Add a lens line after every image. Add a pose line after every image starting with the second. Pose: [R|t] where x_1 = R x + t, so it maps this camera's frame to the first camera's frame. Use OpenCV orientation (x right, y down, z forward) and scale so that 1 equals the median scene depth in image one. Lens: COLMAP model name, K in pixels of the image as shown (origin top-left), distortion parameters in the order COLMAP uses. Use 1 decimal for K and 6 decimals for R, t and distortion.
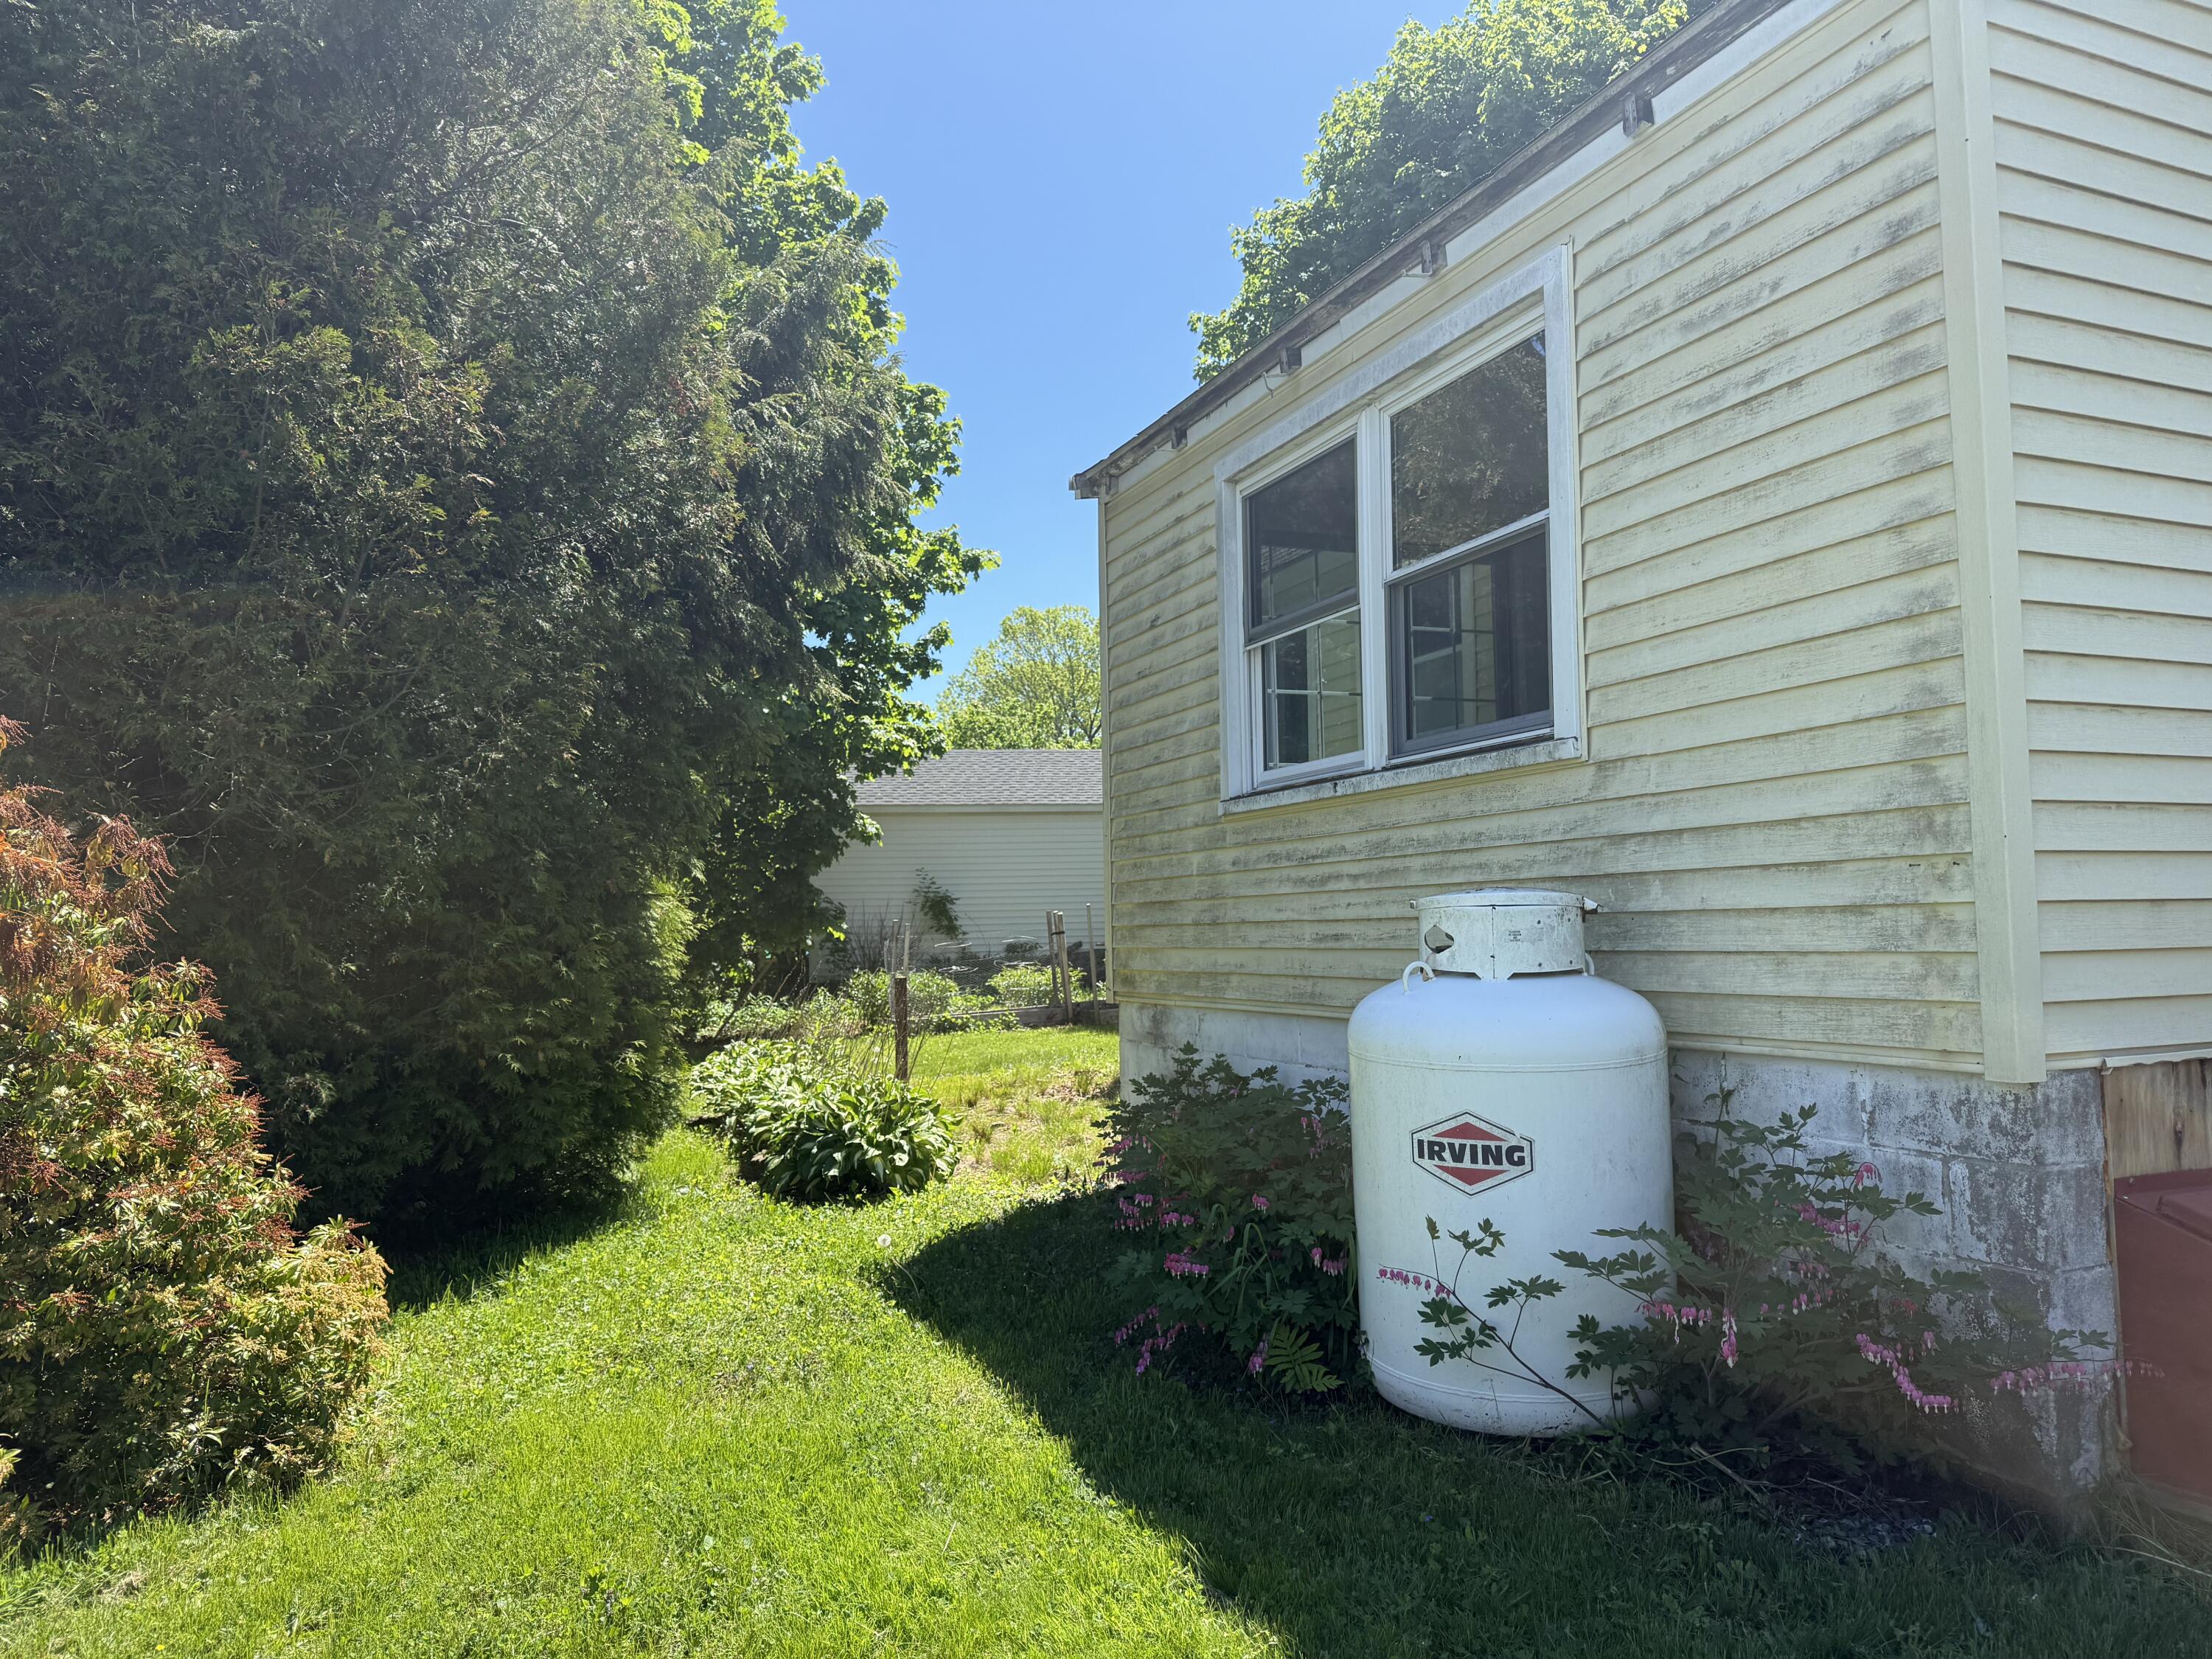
lens RADIAL K [[1525.8, 0, 1104.4], [0, 1525.8, 829.1], [0, 0, 1]] dist [0.031205, -0.039845]
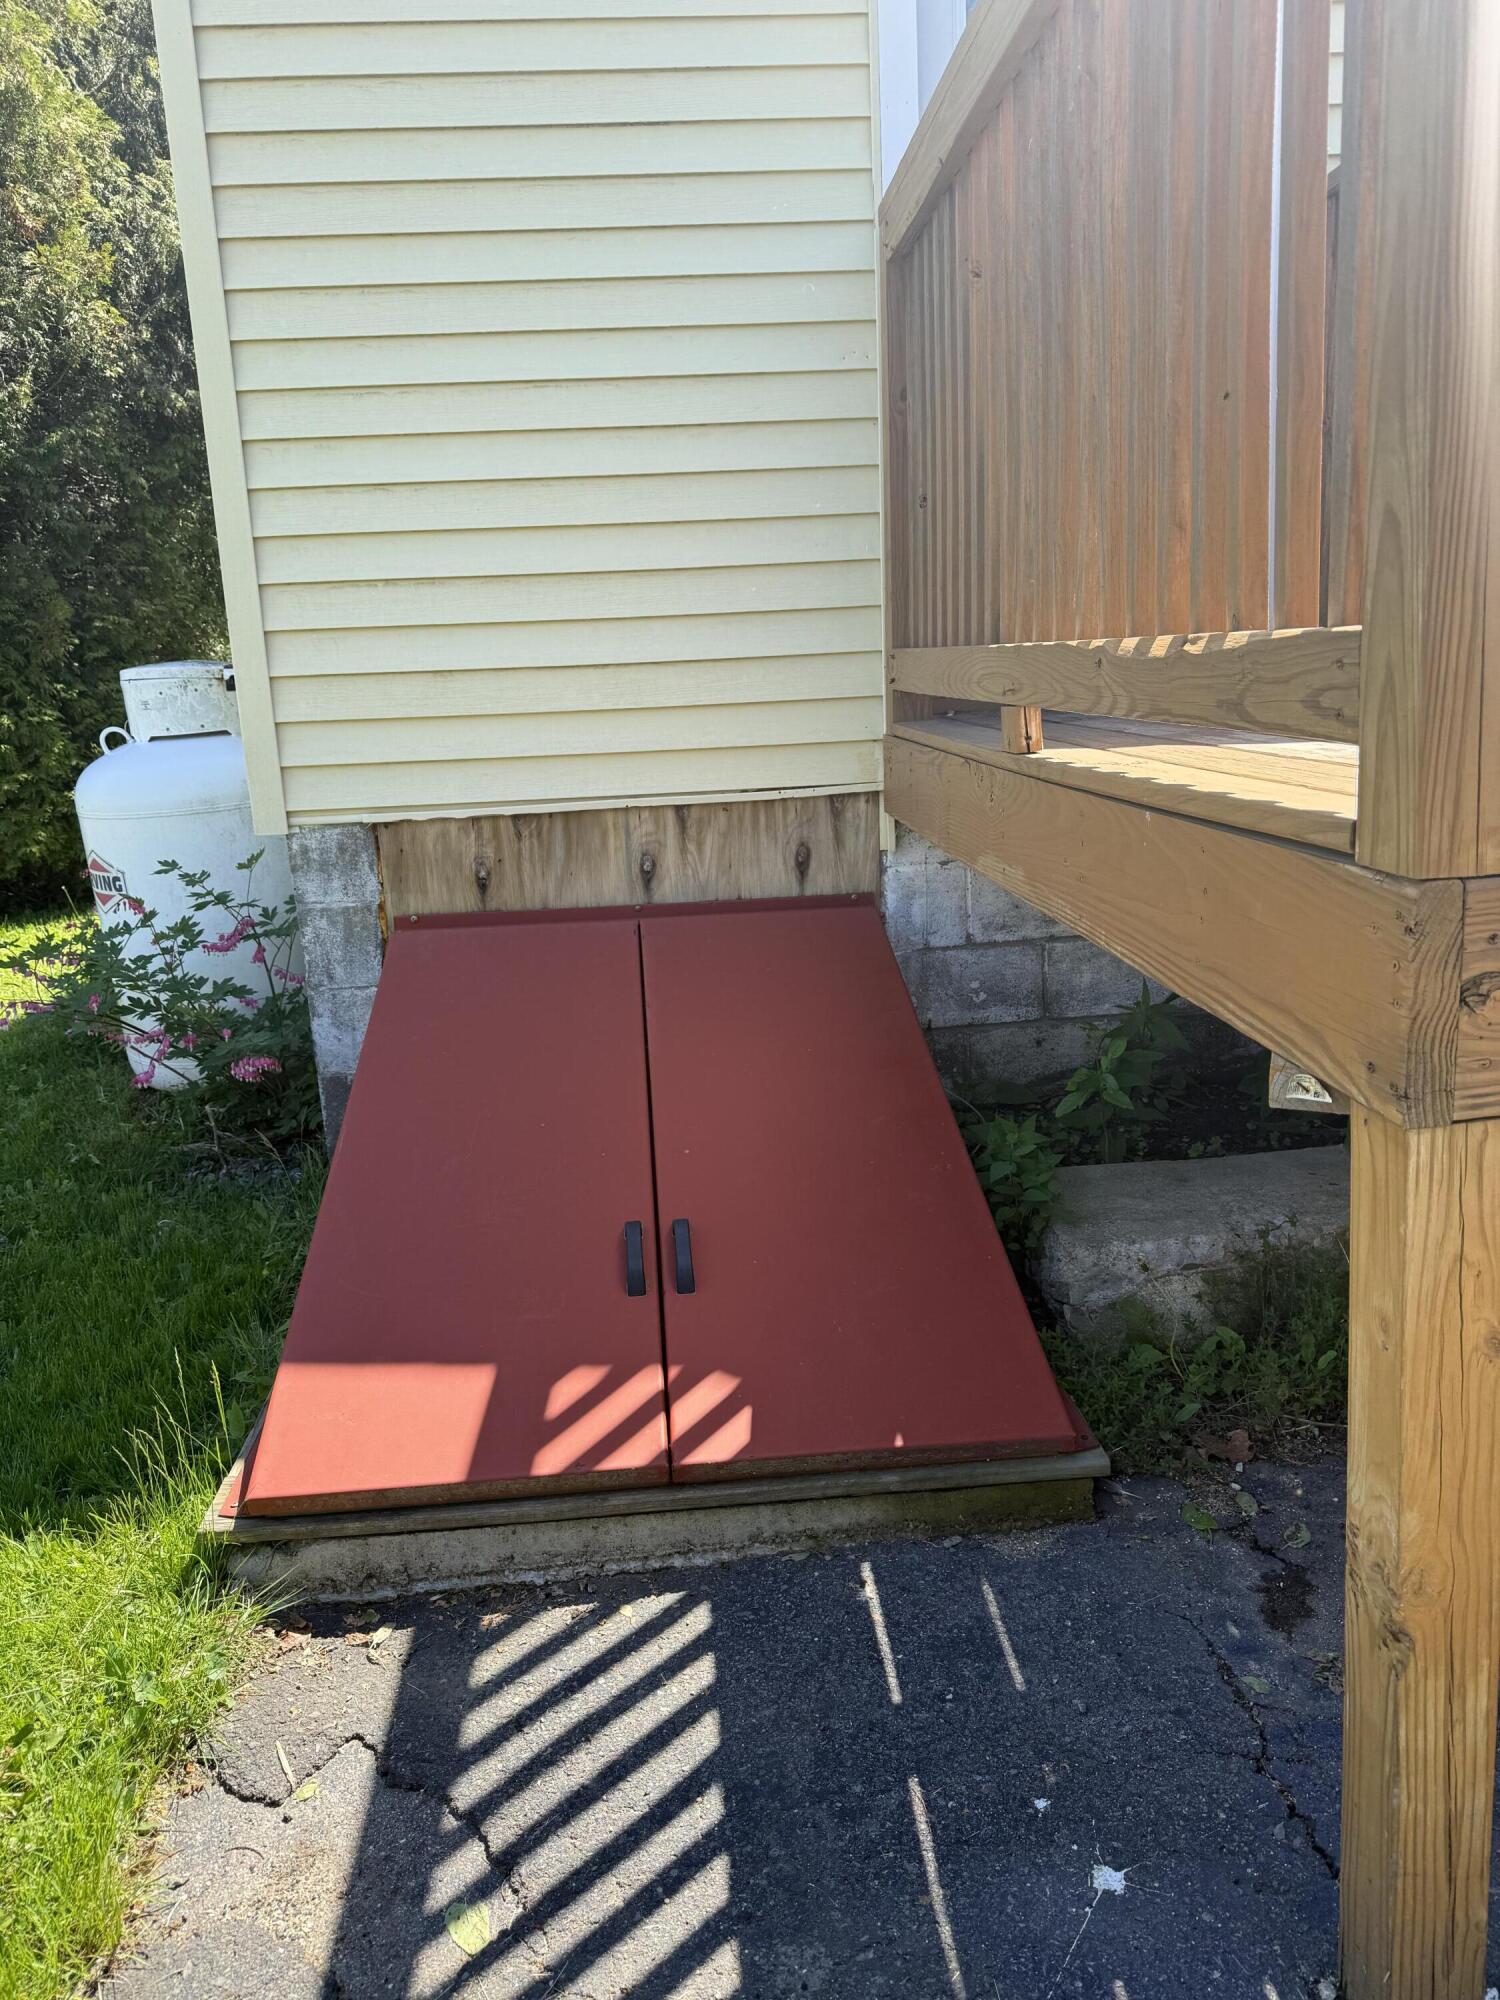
lens RADIAL K [[1379.5, 0, 752.2], [0, 1379.5, 1001.7], [0, 0, 1]] dist [0.031205, -0.039845]
pose [[0.948125, 0.049800, -0.313973, 1.260504], [0.050624, 0.951397, 0.303778, -0.018291], [0.313841, -0.303914, 0.899522, 0.111681]]
